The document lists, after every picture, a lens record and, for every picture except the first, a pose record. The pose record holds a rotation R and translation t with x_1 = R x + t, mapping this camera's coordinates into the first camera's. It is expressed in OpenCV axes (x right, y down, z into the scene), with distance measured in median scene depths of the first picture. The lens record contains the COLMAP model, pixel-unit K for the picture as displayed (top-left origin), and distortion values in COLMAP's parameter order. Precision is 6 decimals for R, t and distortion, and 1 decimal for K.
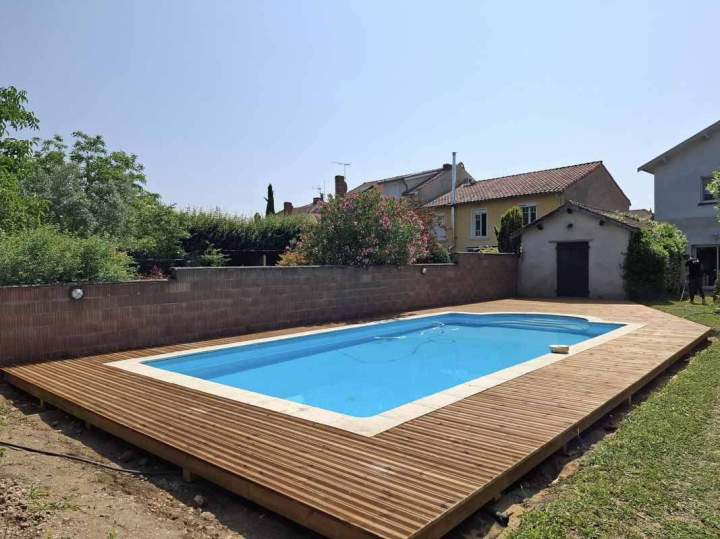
lens RADIAL K [[496.5, 0, 364.3], [0, 496.5, 270.0], [0, 0, 1]] dist [0.037142, -0.011015]
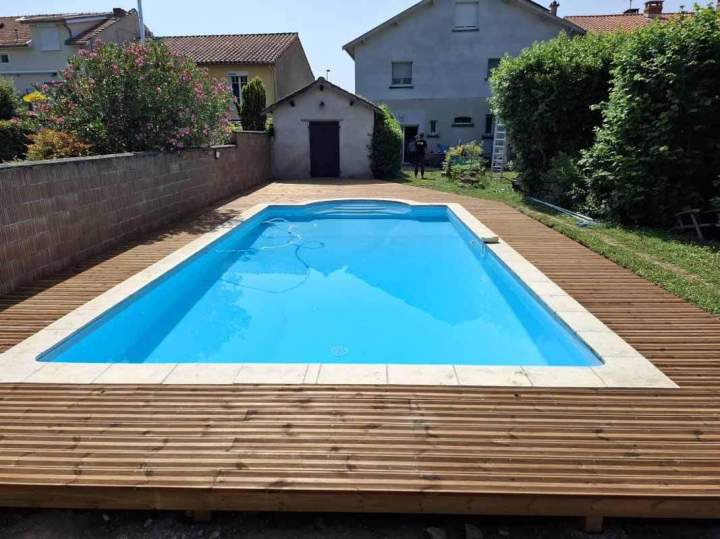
lens RADIAL K [[496.5, 0, 358.7], [0, 496.5, 273.1], [0, 0, 1]] dist [0.037142, -0.011015]
pose [[0.776863, -0.161365, 0.608642, -0.189436], [0.002028, 0.967242, 0.253849, -0.015672], [-0.629666, -0.195972, 0.751742, 0.152846]]
